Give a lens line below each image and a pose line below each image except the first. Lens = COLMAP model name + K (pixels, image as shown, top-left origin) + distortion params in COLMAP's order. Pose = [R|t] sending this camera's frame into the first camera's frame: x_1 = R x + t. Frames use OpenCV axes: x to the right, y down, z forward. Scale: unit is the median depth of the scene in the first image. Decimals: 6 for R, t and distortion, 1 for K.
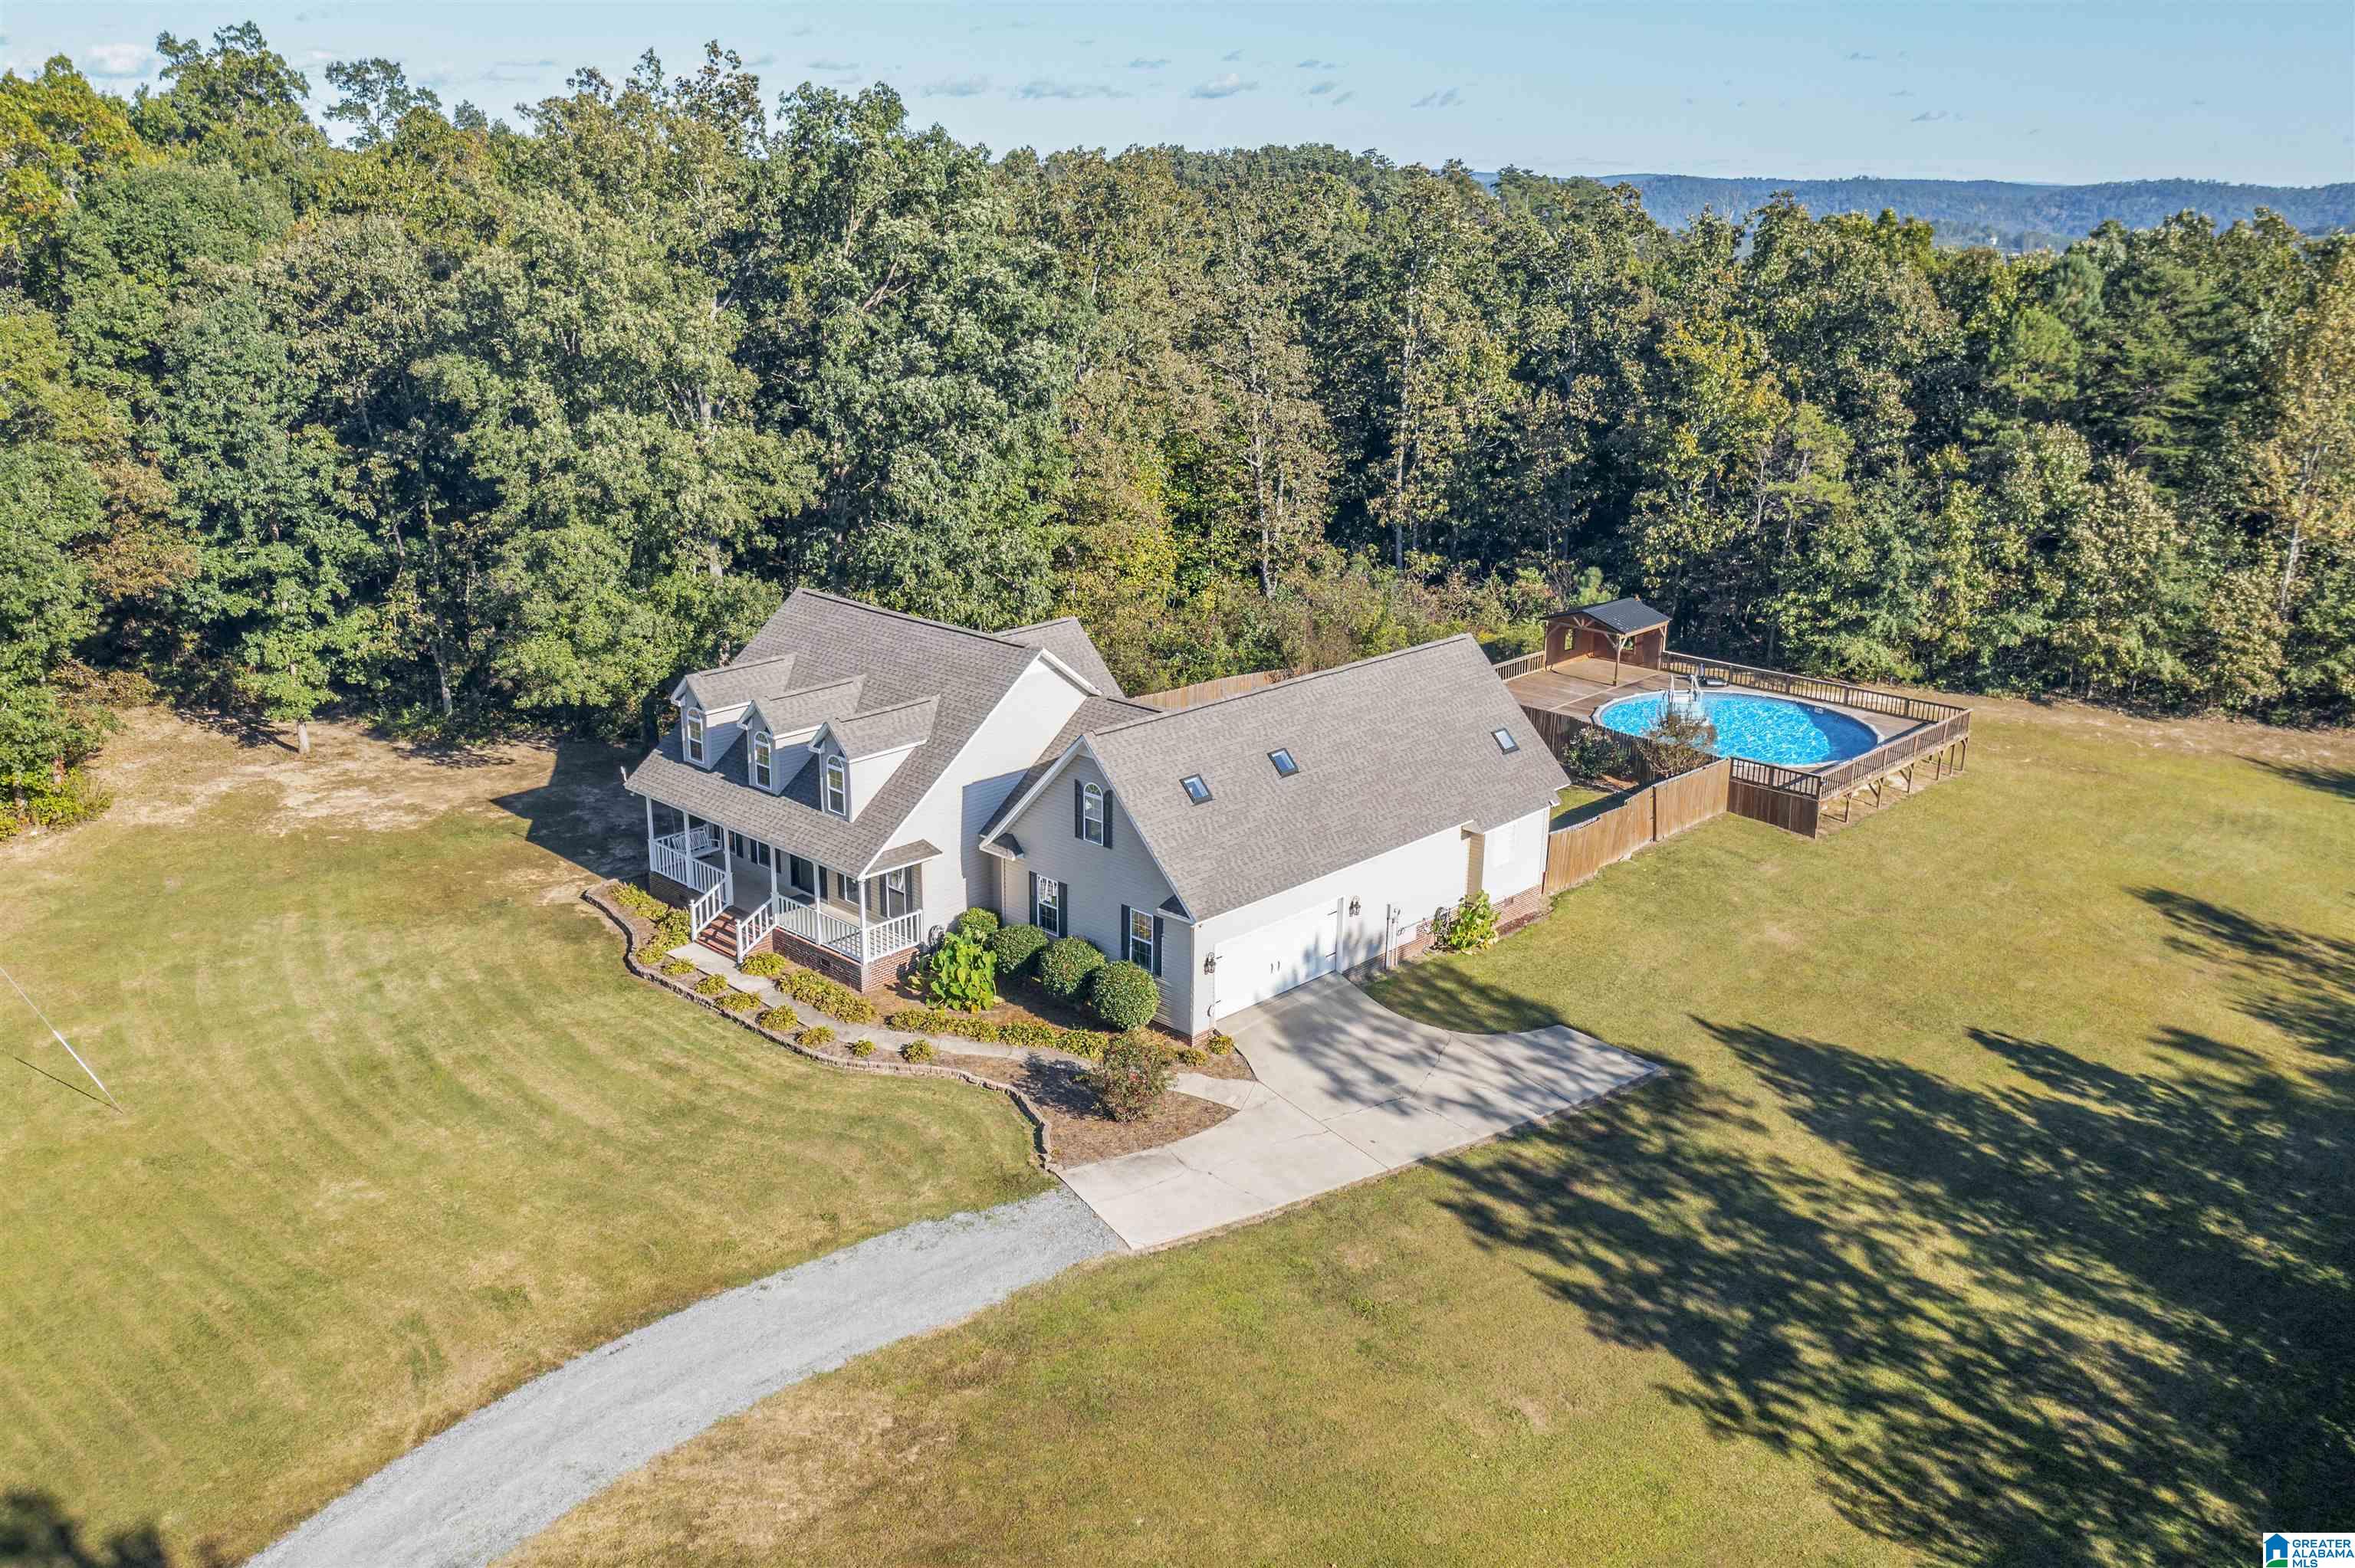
lens RADIAL K [[1973.0, 0, 1204.8], [0, 1973.0, 693.4], [0, 0, 1]] dist [-0.034999, -0.003982]
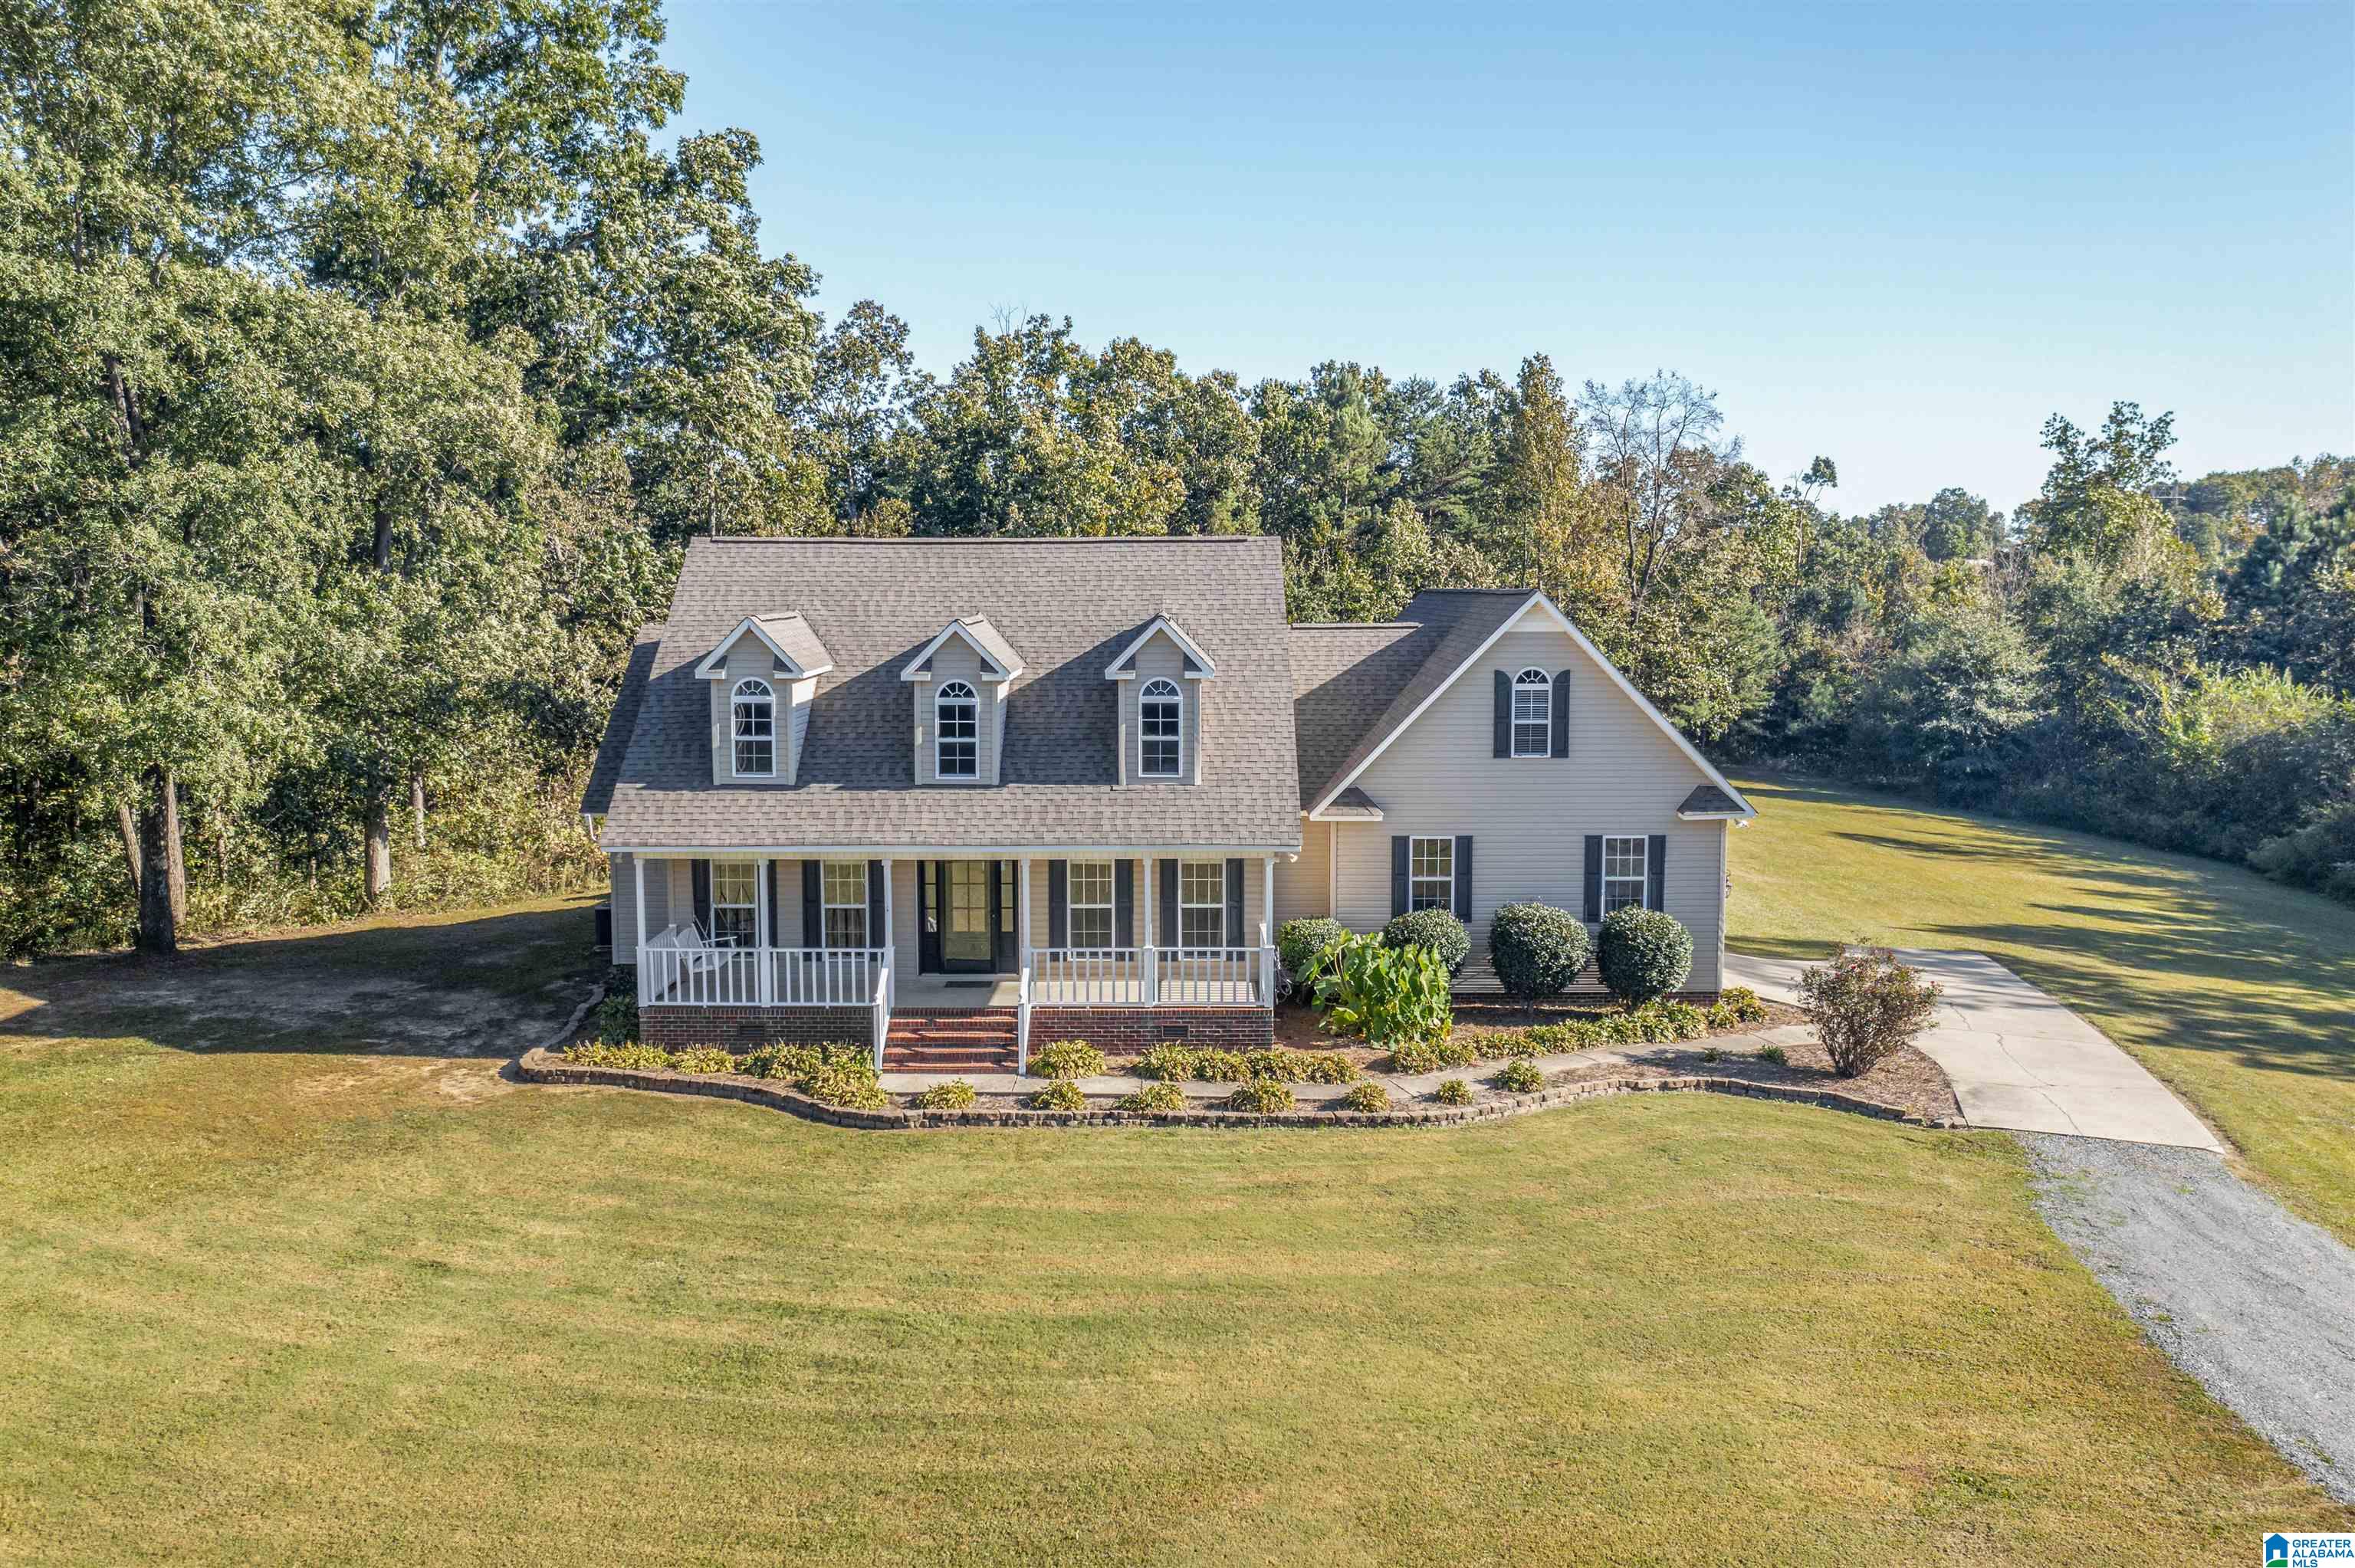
lens RADIAL K [[1887.3, 0, 1177.5], [0, 1887.3, 784.0], [0, 0, 1]] dist [-0.023997, 0.037662]
pose [[0.735668, -0.087667, 0.671645, -0.491600], [0.185761, 0.979683, -0.075594, 0.092546], [-0.651372, 0.180377, 0.737006, 0.489807]]
